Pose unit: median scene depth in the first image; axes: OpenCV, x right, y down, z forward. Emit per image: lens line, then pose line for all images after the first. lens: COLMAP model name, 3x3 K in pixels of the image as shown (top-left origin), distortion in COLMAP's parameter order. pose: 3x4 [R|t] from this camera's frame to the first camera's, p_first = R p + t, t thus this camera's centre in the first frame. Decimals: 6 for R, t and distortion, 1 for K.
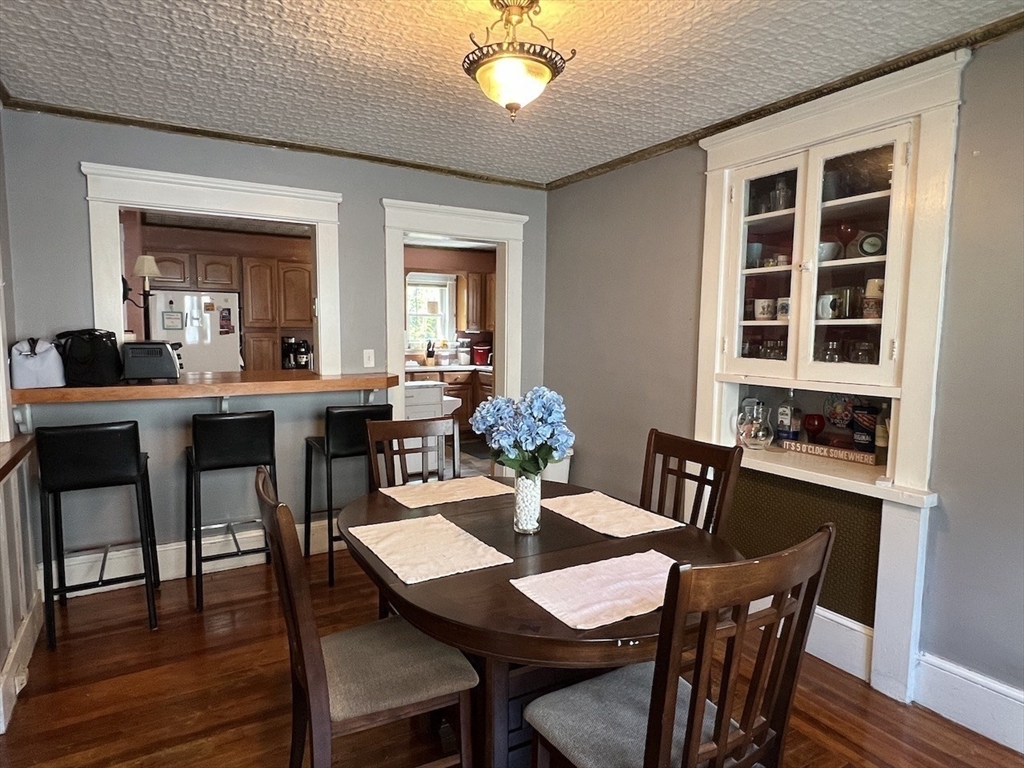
lens RADIAL K [[604.3, 0, 507.3], [0, 604.3, 383.9], [0, 0, 1]] dist [0.000557, 0.001313]
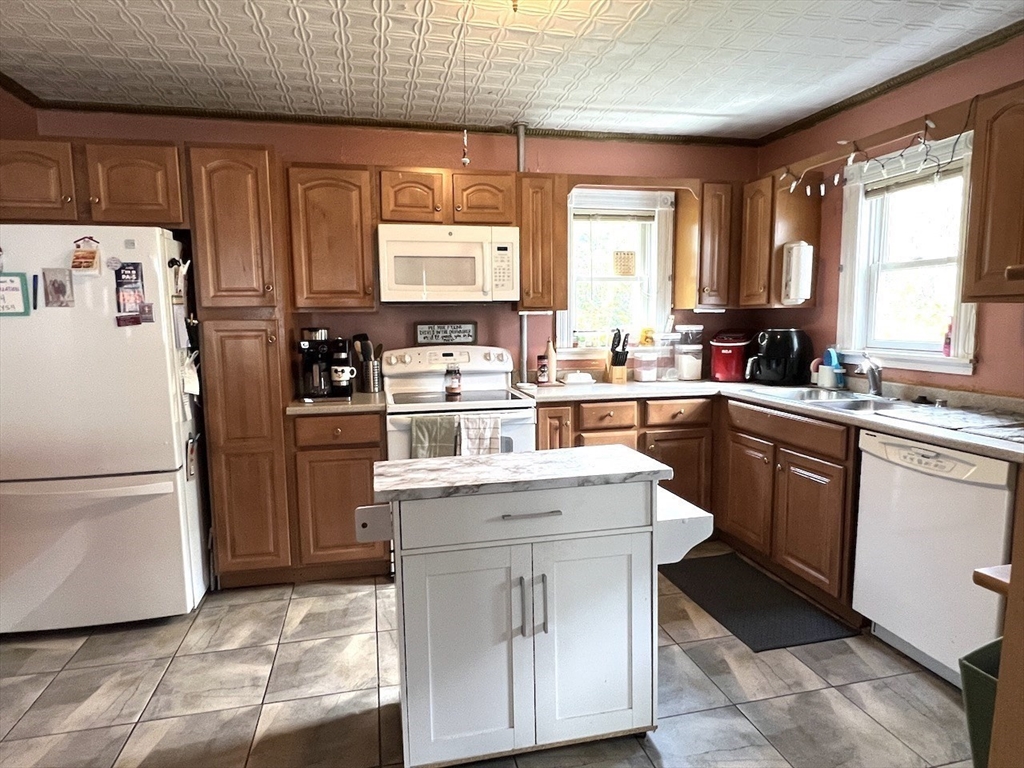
lens RADIAL K [[604.3, 0, 512.2], [0, 604.3, 384.6], [0, 0, 1]] dist [0.000557, 0.001313]
pose [[0.954930, 0.014801, -0.296461, -0.064389], [-0.007123, 0.999611, 0.026962, -0.040403], [0.296745, -0.023635, 0.954664, 0.508295]]
